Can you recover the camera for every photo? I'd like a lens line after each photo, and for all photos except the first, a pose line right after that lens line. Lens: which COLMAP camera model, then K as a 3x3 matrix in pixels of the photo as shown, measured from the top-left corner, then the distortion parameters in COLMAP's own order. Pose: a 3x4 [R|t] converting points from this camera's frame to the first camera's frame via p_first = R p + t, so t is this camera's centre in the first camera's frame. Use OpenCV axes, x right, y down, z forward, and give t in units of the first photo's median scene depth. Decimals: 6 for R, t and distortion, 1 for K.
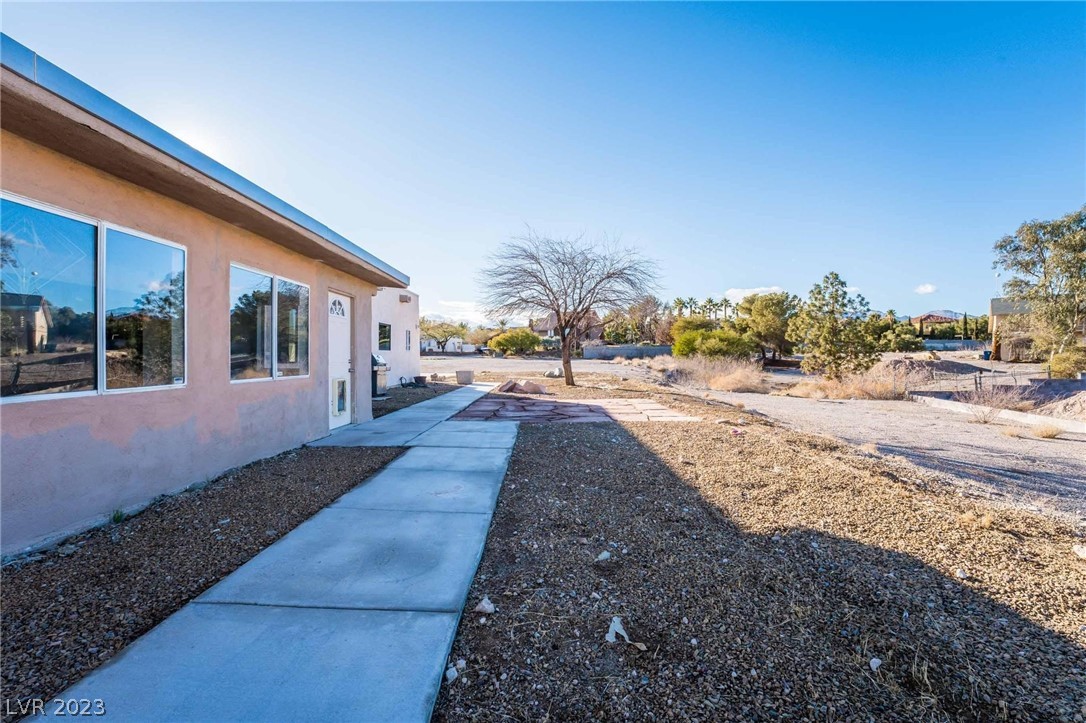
lens RADIAL K [[457.5, 0, 543.9], [0, 457.5, 354.9], [0, 0, 1]] dist [-0.022090, 0.000288]
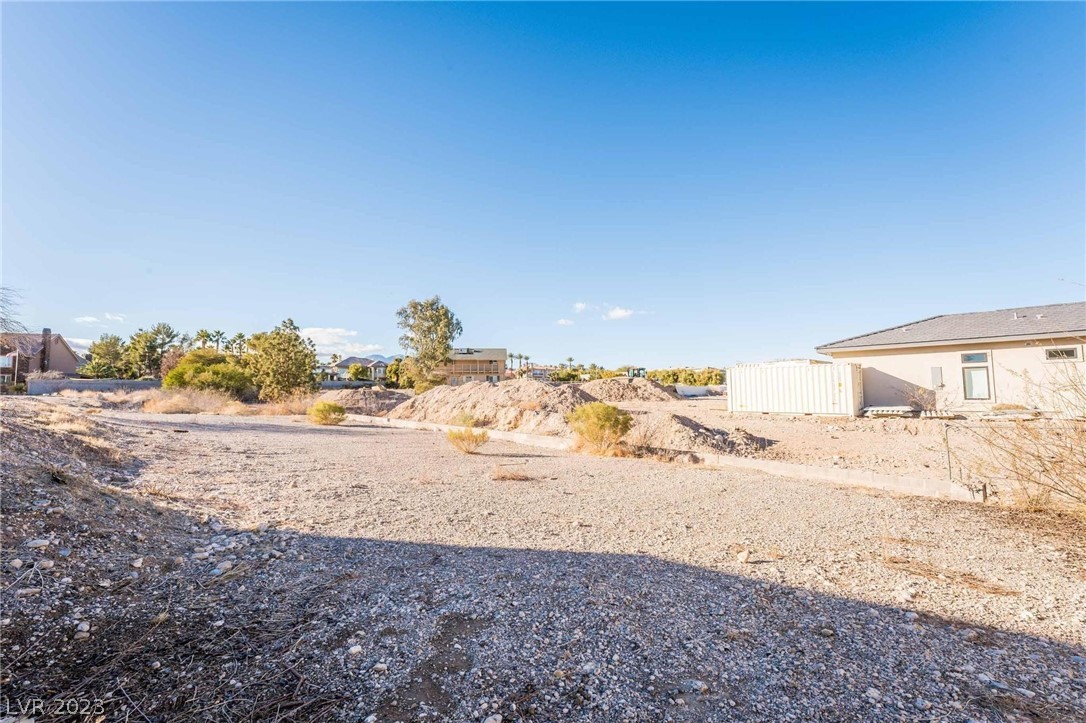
lens RADIAL K [[467.2, 0, 543.0], [0, 467.2, 361.5], [0, 0, 1]] dist [-0.016075, 0.000295]
pose [[0.641498, 0.044648, 0.765824, 0.098165], [0.012801, 0.997543, -0.068881, 0.030748], [-0.767018, 0.053990, 0.639350, -0.321054]]
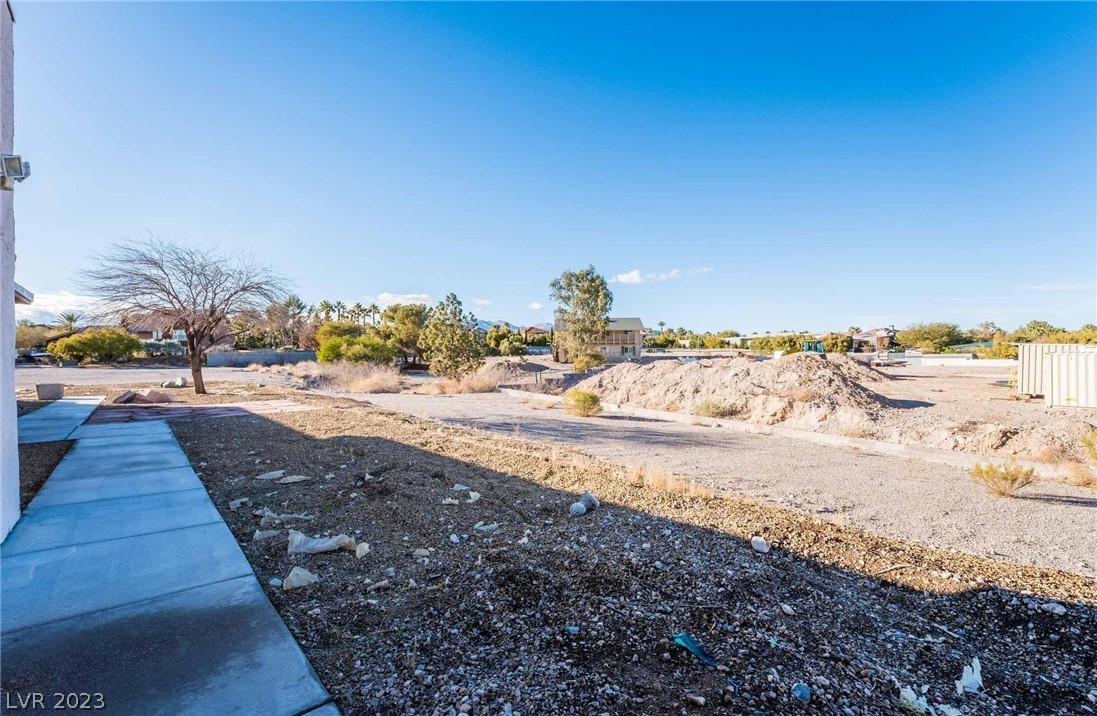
lens RADIAL K [[467.7, 0, 545.5], [0, 467.7, 353.4], [0, 0, 1]] dist [-0.027493, -0.000295]
pose [[0.748585, -0.002078, 0.663035, -0.020282], [0.010782, 0.999901, -0.009039, -0.002123], [-0.662951, 0.013915, 0.748533, -0.116115]]
